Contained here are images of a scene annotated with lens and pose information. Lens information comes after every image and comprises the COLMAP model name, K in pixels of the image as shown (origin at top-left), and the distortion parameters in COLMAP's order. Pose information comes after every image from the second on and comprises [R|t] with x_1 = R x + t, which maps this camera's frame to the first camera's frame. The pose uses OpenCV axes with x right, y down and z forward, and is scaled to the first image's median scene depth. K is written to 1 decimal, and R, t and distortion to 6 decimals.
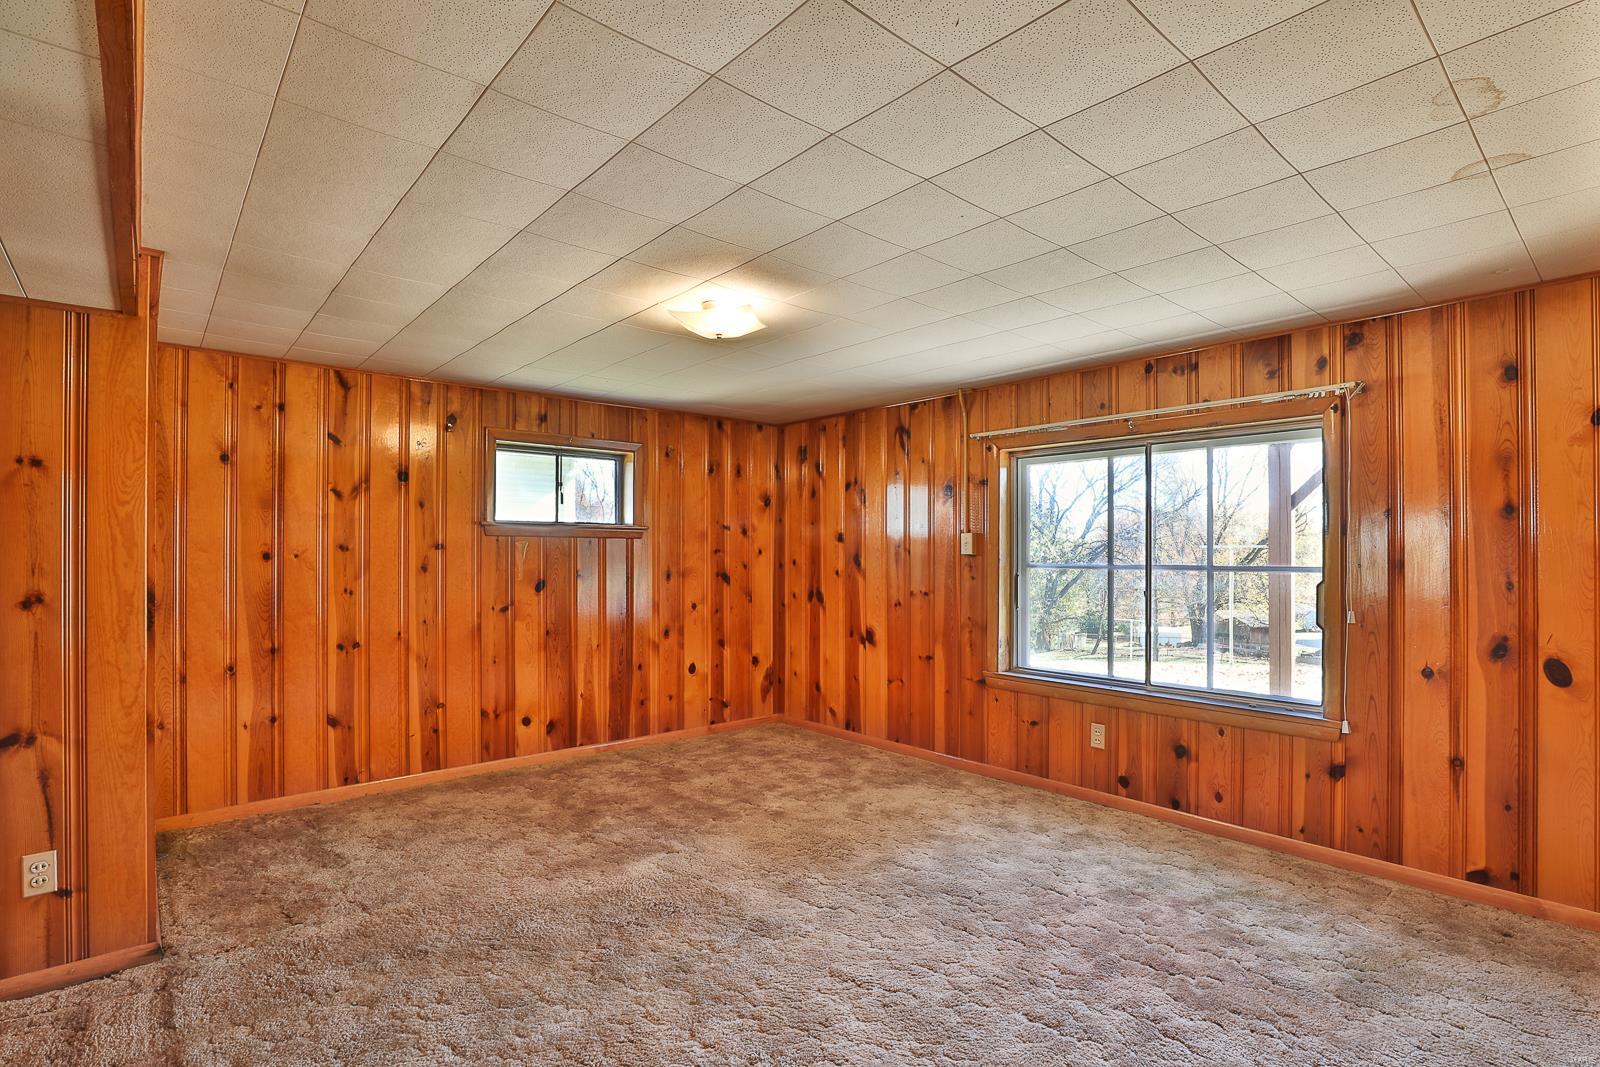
lens RADIAL K [[761.4, 0, 797.9], [0, 761.4, 523.6], [0, 0, 1]] dist [-0.000657, 0.000010]
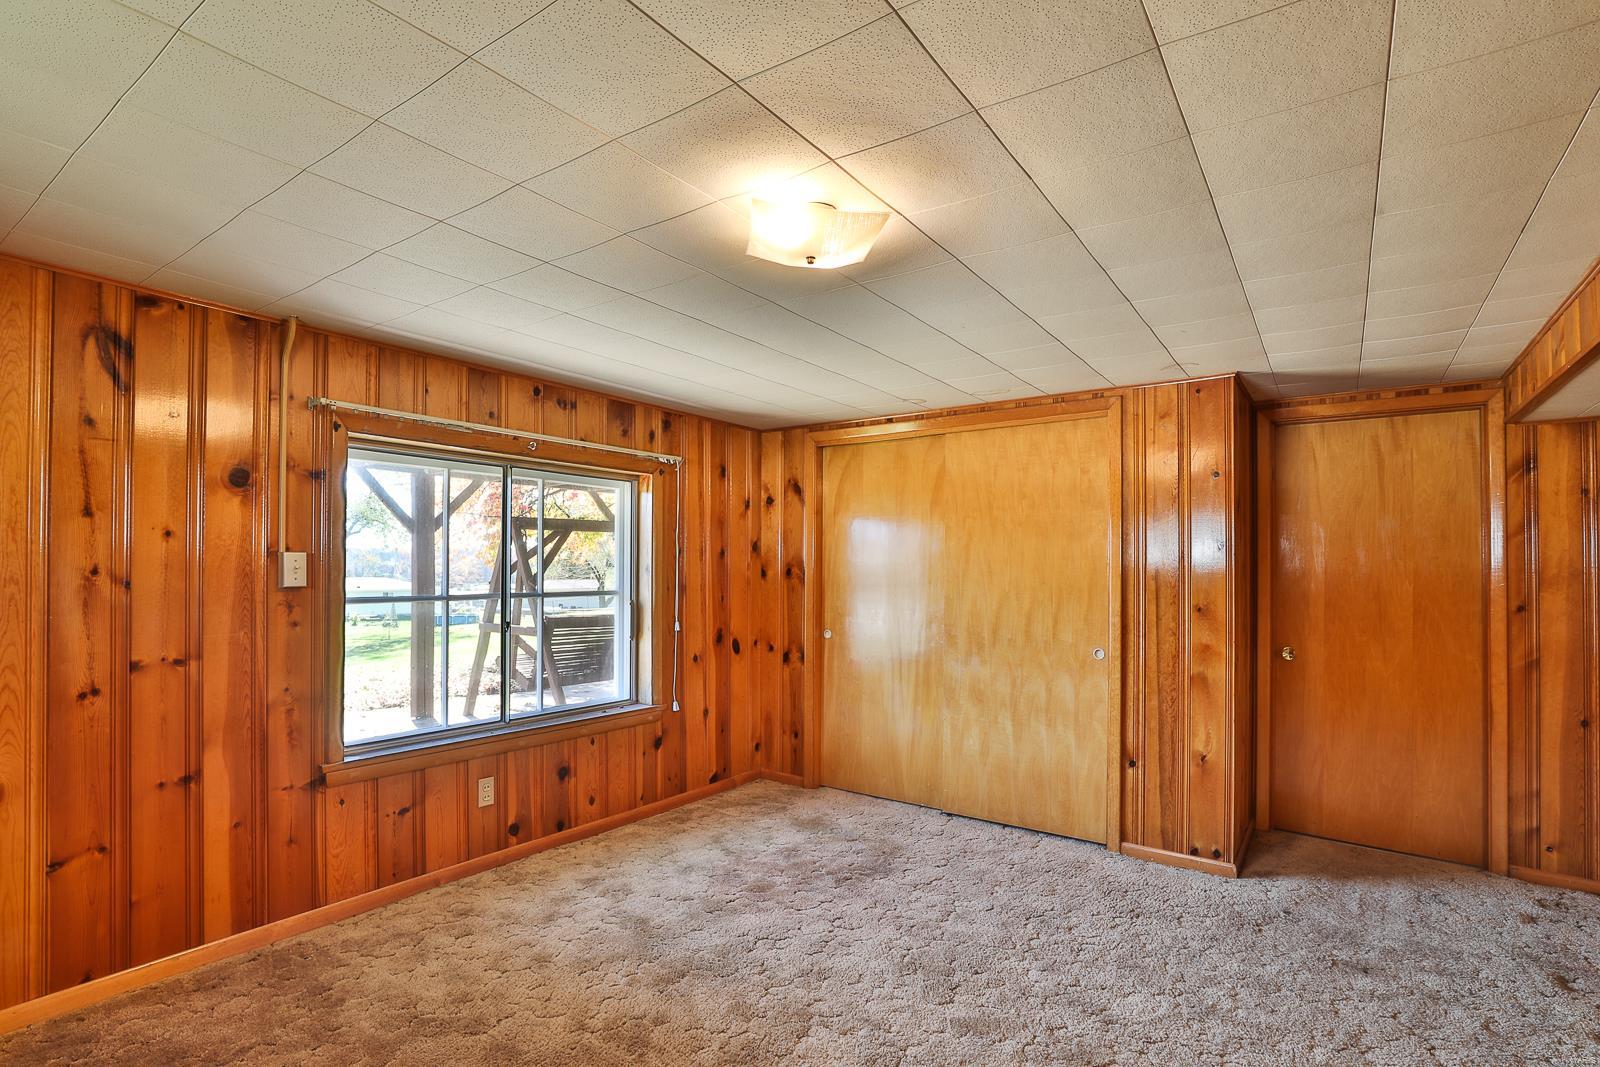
lens RADIAL K [[793.8, 0, 800.0], [0, 793.8, 533.5], [0, 0, 1]] dist [-0.000149, 0.000495]
pose [[-0.217245, 0.037601, 0.975393, -0.620709], [-0.047302, 0.997678, -0.048996, 0.011780], [-0.974970, -0.056782, -0.214962, 0.918362]]
